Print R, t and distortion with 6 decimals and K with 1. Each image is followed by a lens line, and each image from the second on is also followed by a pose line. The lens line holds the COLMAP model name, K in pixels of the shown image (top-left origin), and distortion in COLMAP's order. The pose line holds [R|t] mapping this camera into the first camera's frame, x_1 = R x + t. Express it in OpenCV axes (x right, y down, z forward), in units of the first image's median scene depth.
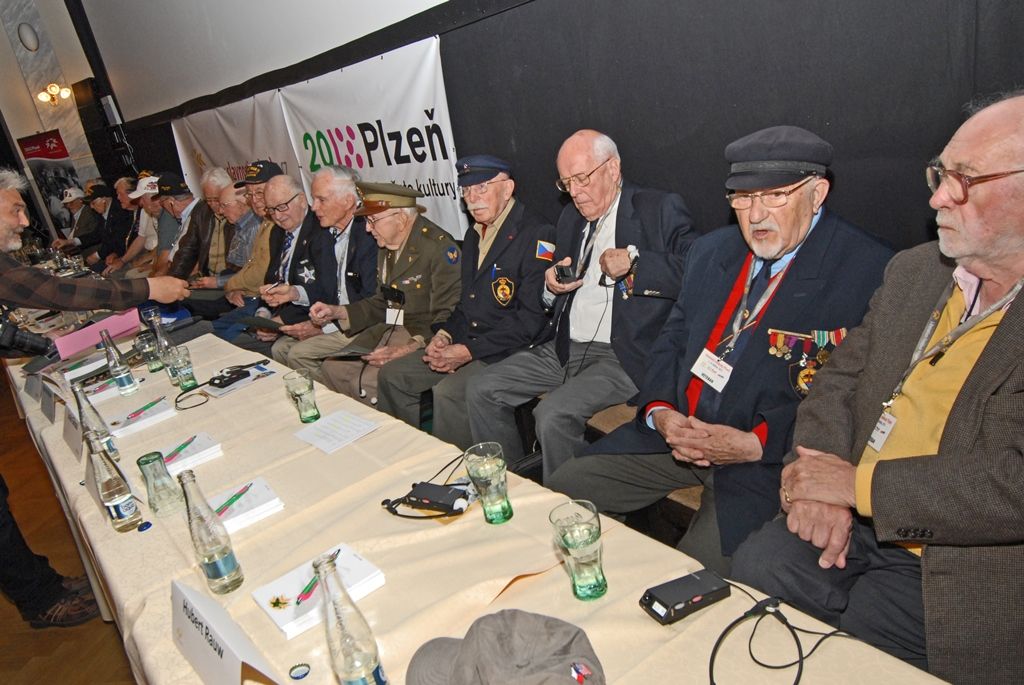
lens RADIAL K [[770.2, 0, 510.5], [0, 770.2, 382.6], [0, 0, 1]] dist [0.000779, 0.000350]
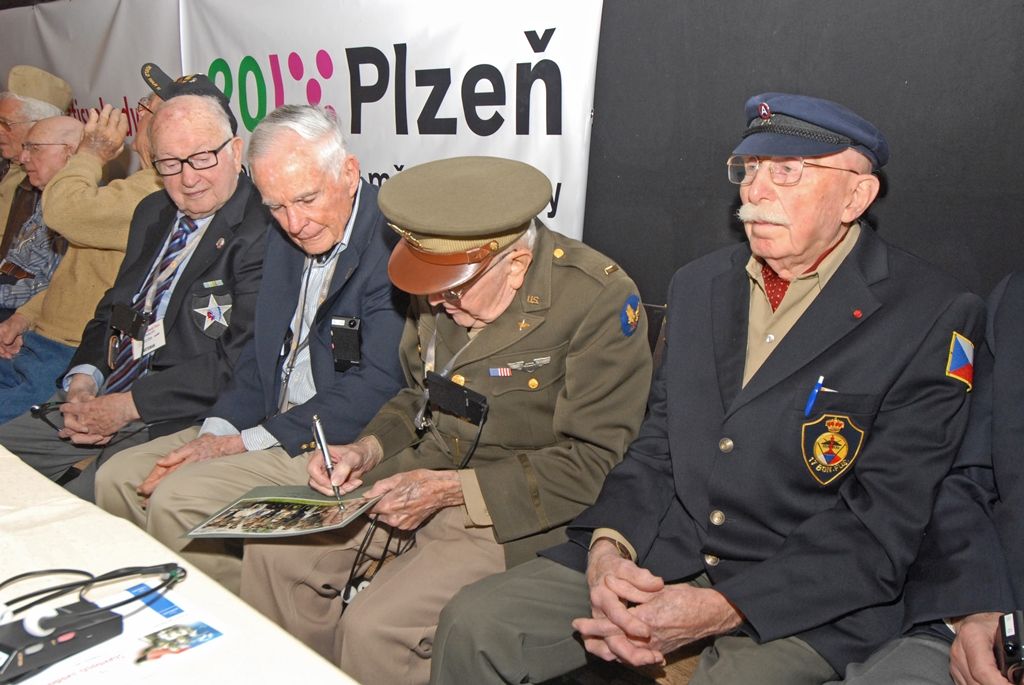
lens RADIAL K [[1026.3, 0, 512.0], [0, 1026.3, 342.5], [0, 0, 1]] dist [0.040504, -0.009865]
pose [[0.974945, 0.174092, 0.138472, -0.170371], [-0.148289, 0.972648, -0.178790, -0.040260], [-0.165810, 0.153777, 0.974094, 0.377848]]
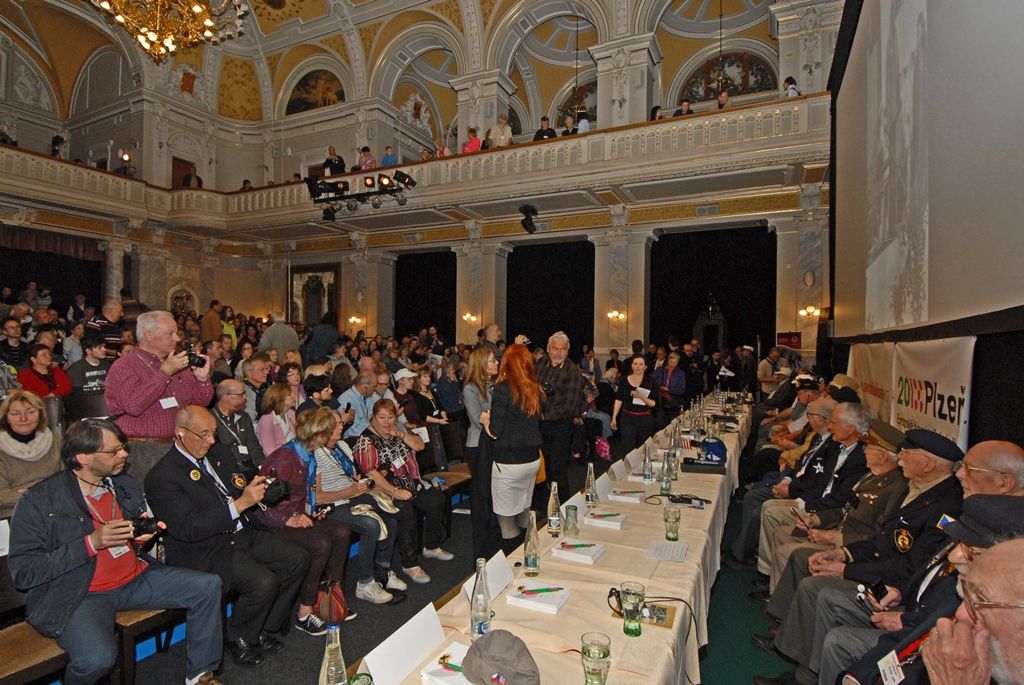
lens RADIAL K [[521.1, 0, 520.8], [0, 521.1, 365.2], [0, 0, 1]] dist [0.000113, -0.029868]
pose [[0.477101, 0.236476, -0.846436, 0.228903], [-0.433041, 0.901341, 0.007729, -0.081011], [0.764755, 0.362854, 0.532434, 0.013611]]
